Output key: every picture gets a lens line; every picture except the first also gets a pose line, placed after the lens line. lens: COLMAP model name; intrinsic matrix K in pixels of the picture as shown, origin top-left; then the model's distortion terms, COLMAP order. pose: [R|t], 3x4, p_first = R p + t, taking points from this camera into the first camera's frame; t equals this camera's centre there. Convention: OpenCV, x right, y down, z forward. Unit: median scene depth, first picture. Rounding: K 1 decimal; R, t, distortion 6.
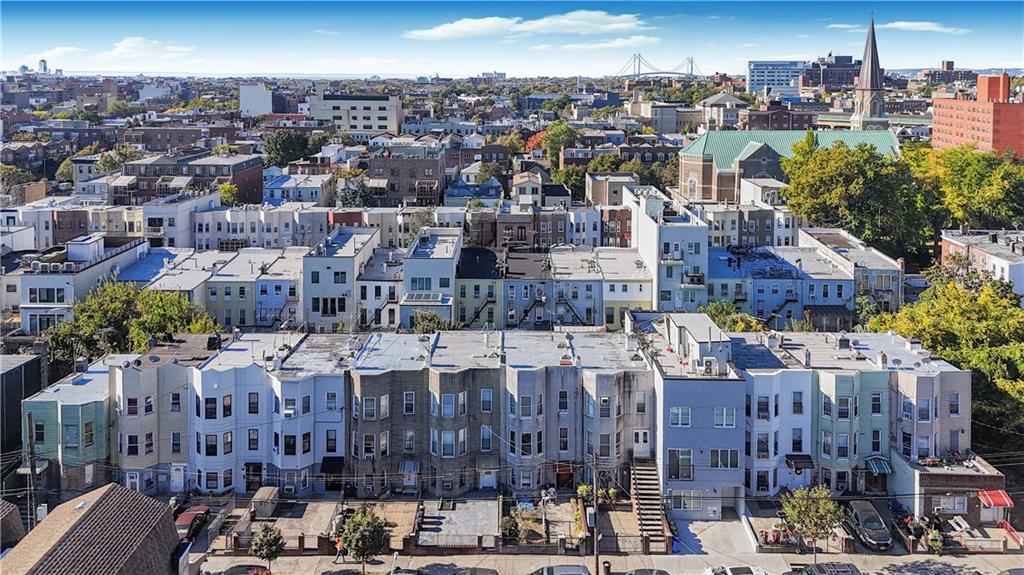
lens RADIAL K [[787.9, 0, 504.4], [0, 787.9, 118.7], [0, 0, 1]] dist [0.024092, -0.007259]
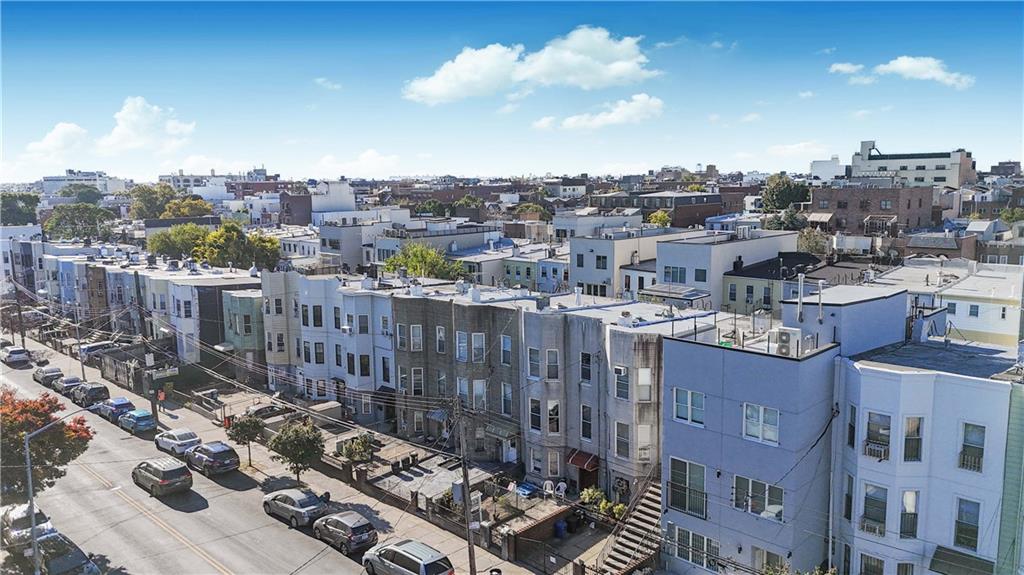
lens RADIAL K [[754.4, 0, 512.0], [0, 754.4, 287.5], [0, 0, 1]] dist [0.029314, 0.001291]
pose [[0.715926, 0.086273, -0.692826, 0.478618], [-0.022571, 0.994677, 0.100537, 0.224577], [0.697812, -0.056340, 0.714062, 0.492402]]
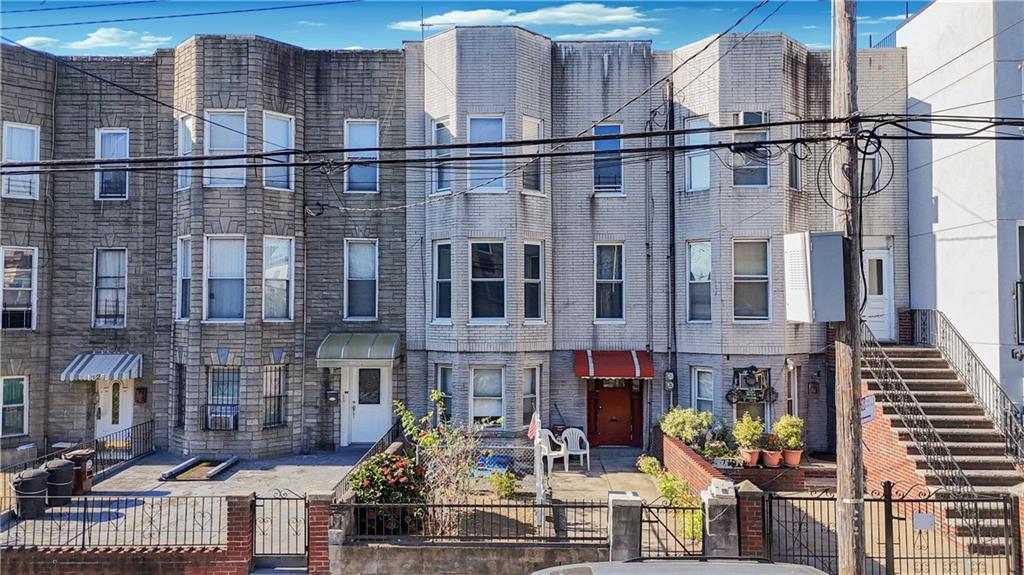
lens RADIAL K [[780.6, 0, 512.0], [0, 780.6, 287.5], [0, 0, 1]] dist [0.034889, -0.013297]
pose [[0.999952, -0.000521, -0.009825, 0.039824], [-0.000239, 0.997018, -0.077164, 0.433618], [0.009836, 0.077162, 0.996970, 0.699581]]
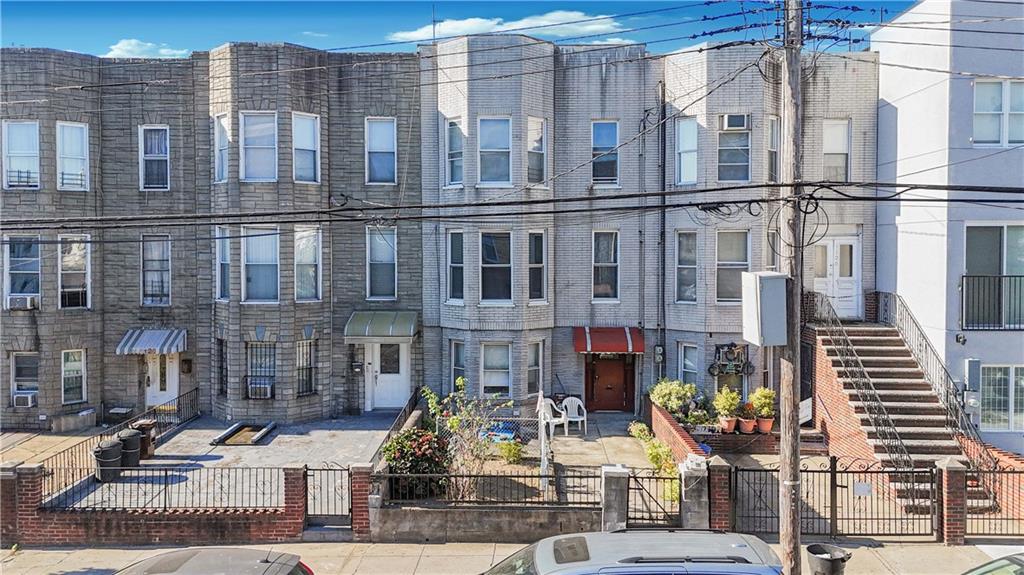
lens RADIAL K [[754.4, 0, 512.0], [0, 754.4, 287.5], [0, 0, 1]] dist [0.029314, 0.001291]
pose [[0.999922, -0.000376, -0.012454, 0.038358], [0.000171, 0.999864, -0.016521, 0.422702], [0.012458, 0.016518, 0.999786, 0.676575]]
